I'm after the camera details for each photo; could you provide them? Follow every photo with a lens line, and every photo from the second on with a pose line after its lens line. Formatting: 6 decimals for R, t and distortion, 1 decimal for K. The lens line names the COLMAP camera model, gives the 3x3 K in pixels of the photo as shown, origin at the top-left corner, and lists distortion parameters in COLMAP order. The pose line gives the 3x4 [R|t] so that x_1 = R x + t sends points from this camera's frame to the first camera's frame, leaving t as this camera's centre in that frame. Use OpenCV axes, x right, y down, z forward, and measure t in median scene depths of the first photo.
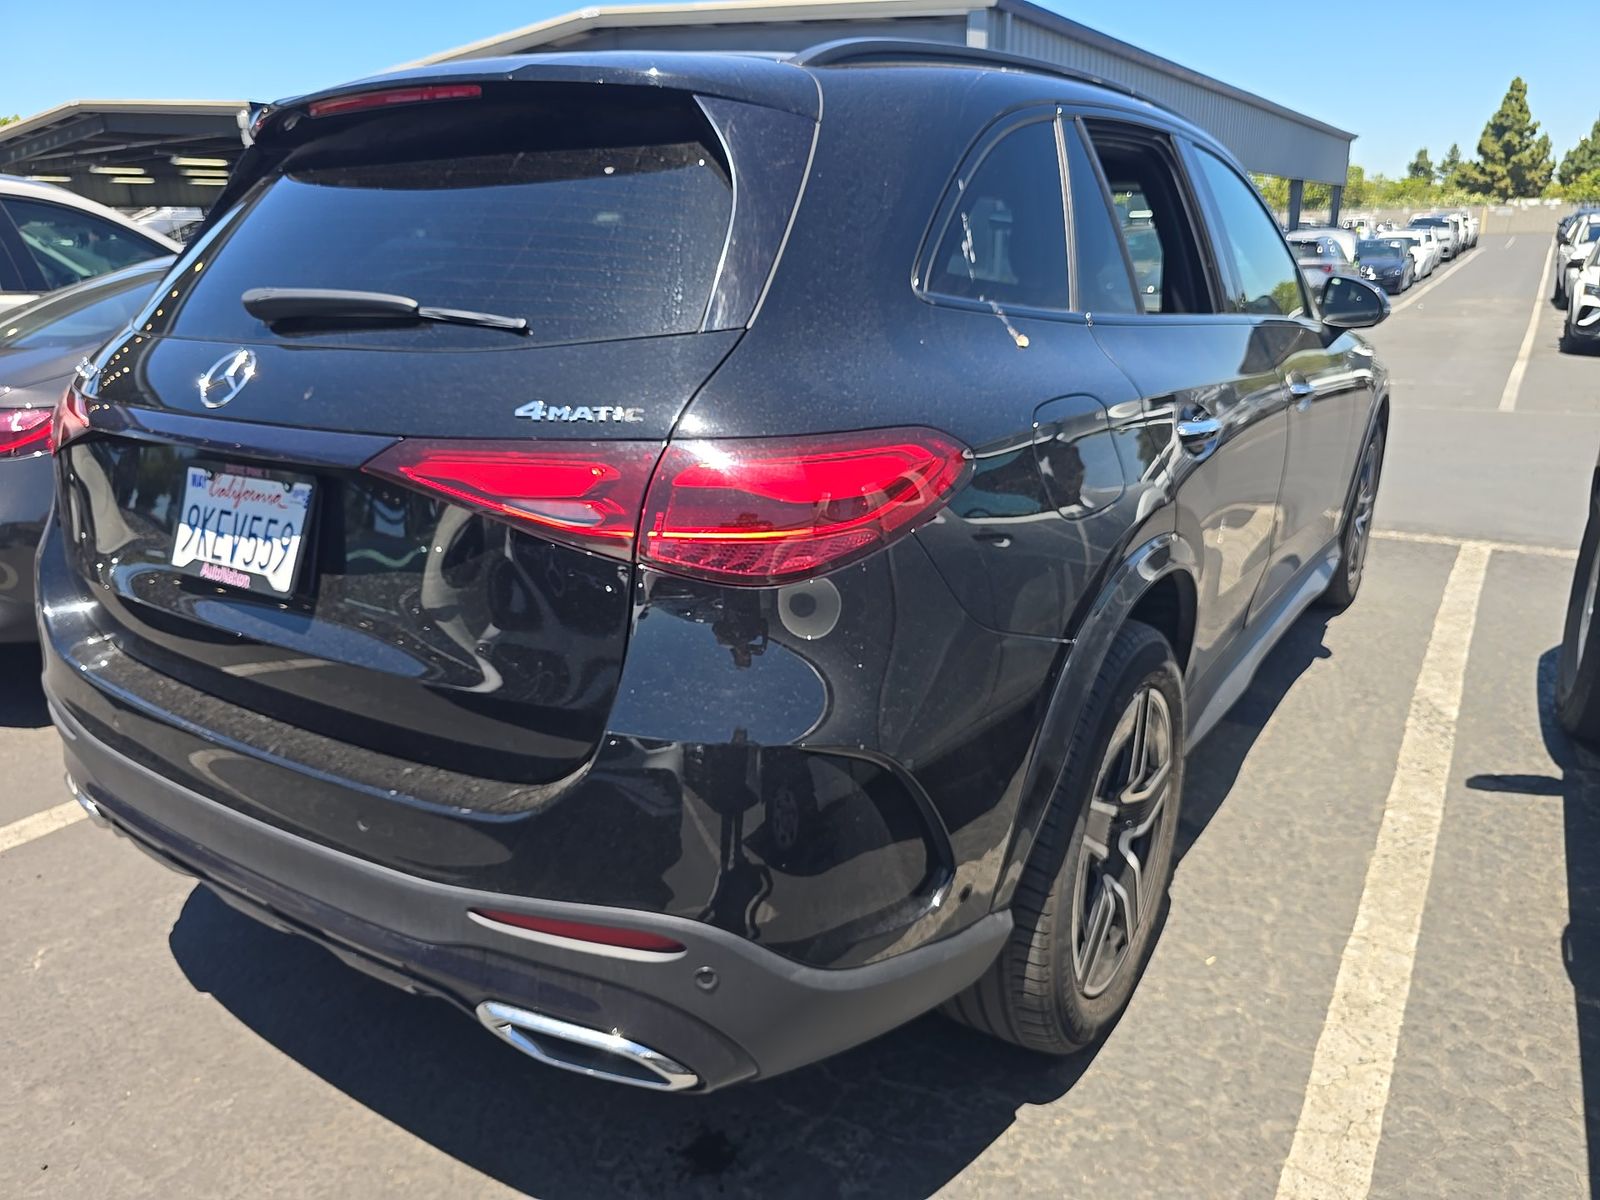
lens RADIAL K [[1100.2, 0, 800.0], [0, 1100.2, 600.0], [0, 0, 1]] dist [-0.000404, -0.001784]
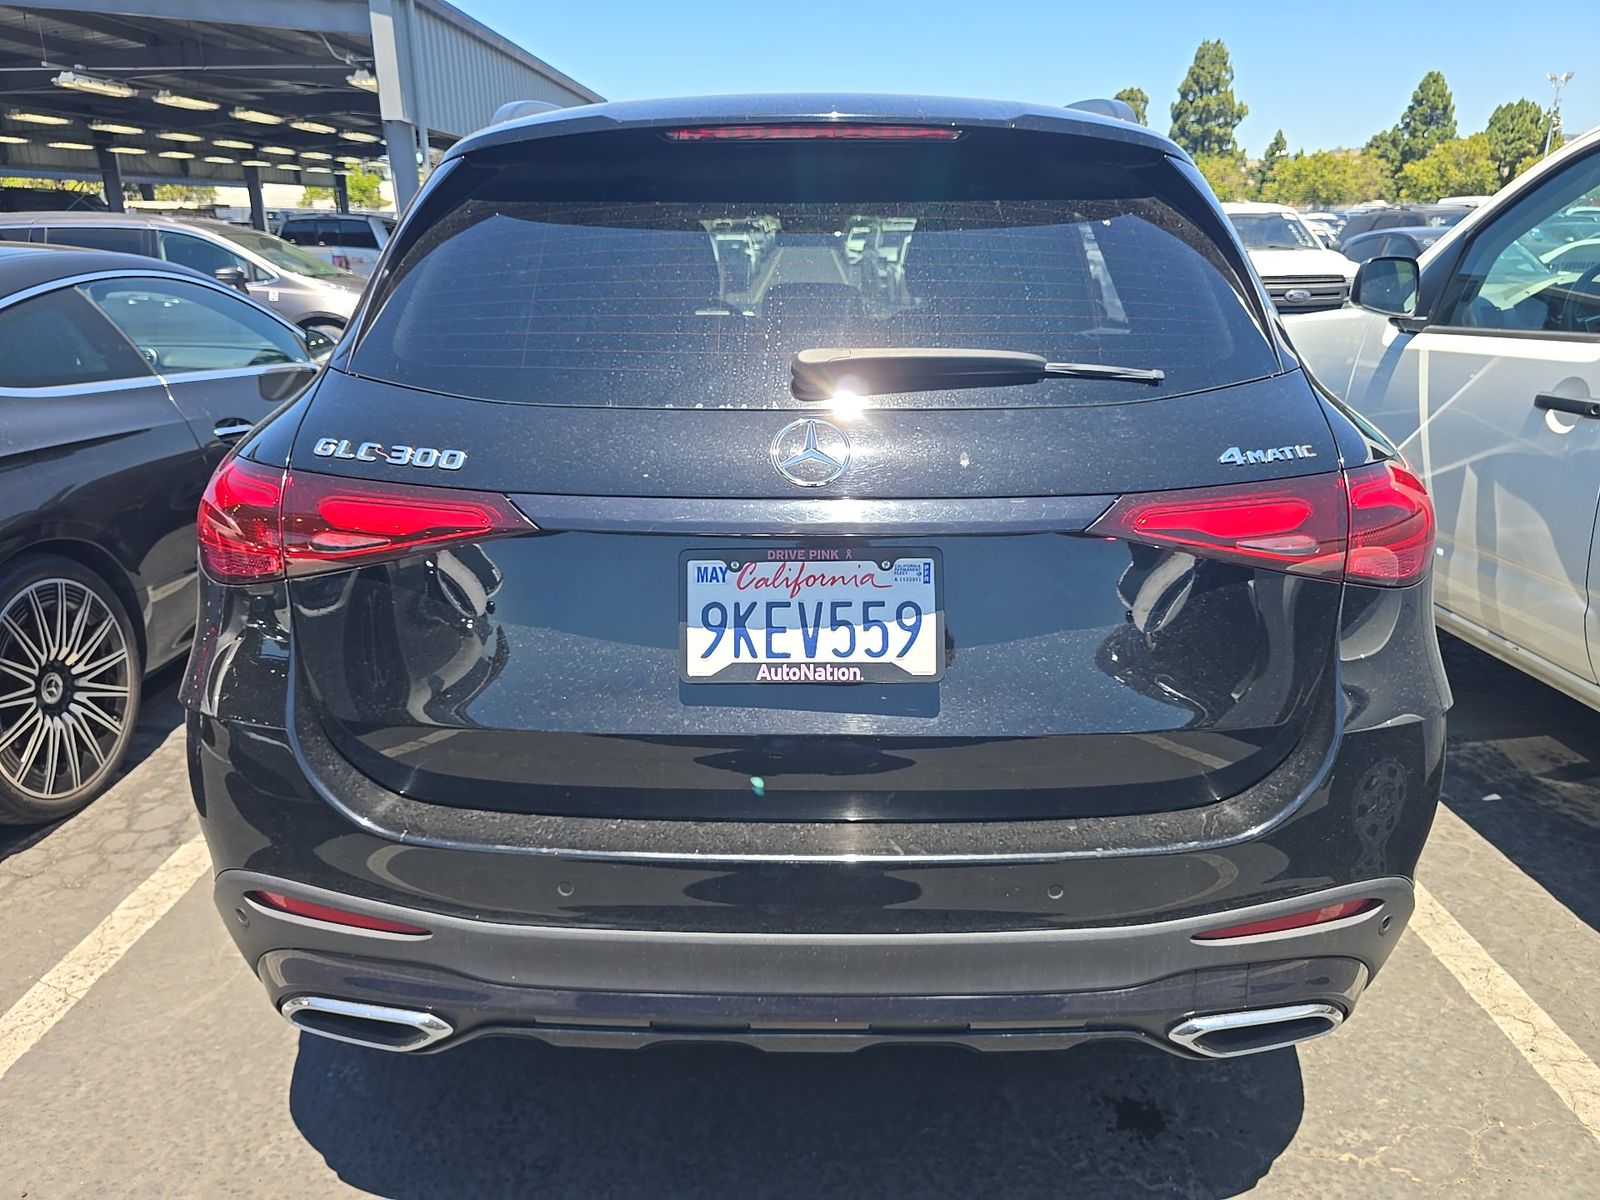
lens RADIAL K [[1079.4, 0, 800.0], [0, 1079.4, 600.0], [0, 0, 1]] dist [0.088432, -0.098847]
pose [[0.844636, -0.159229, 0.511113, -0.959332], [0.154454, 0.986624, 0.052125, -0.126852], [-0.512576, 0.034917, 0.857932, 0.250036]]
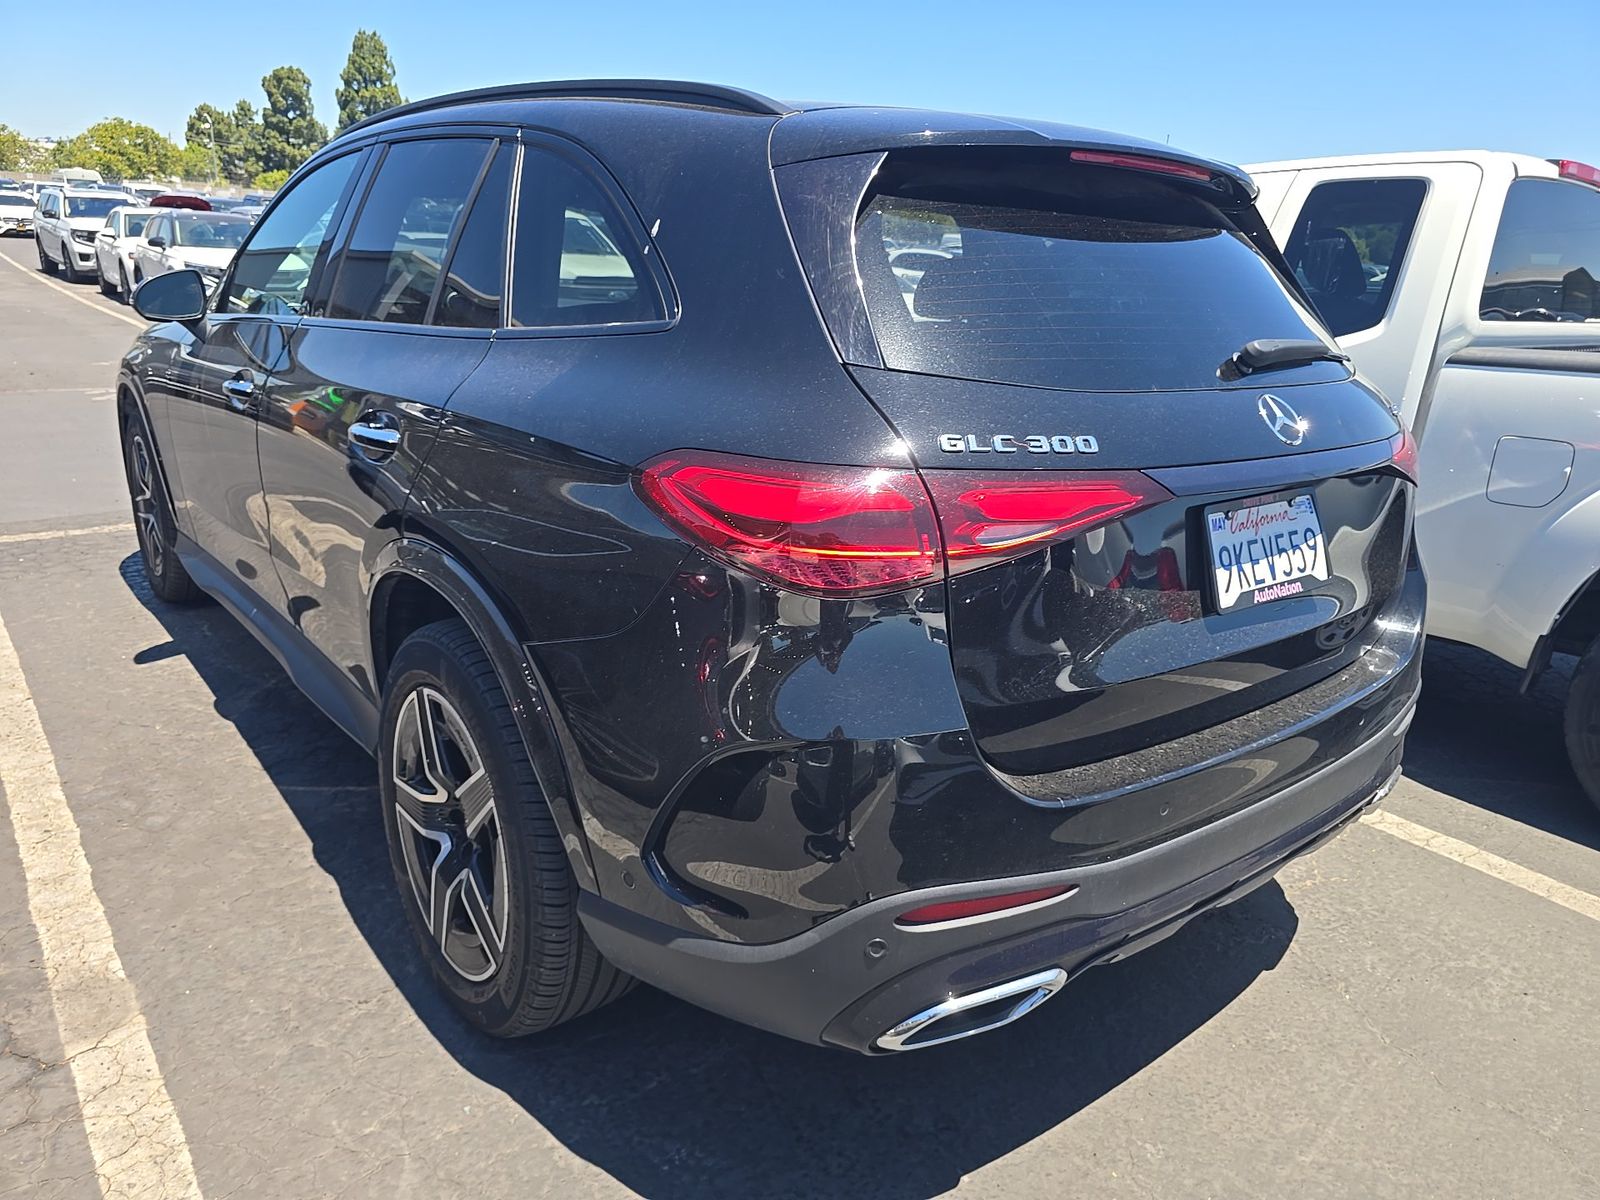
lens RADIAL K [[1079.4, 0, 800.0], [0, 1079.4, 600.0], [0, 0, 1]] dist [0.088432, -0.098847]
pose [[0.306775, -0.258154, 0.916103, -1.708109], [0.228361, 0.954363, 0.192464, -0.344395], [-0.923981, 0.150159, 0.351727, 1.053321]]
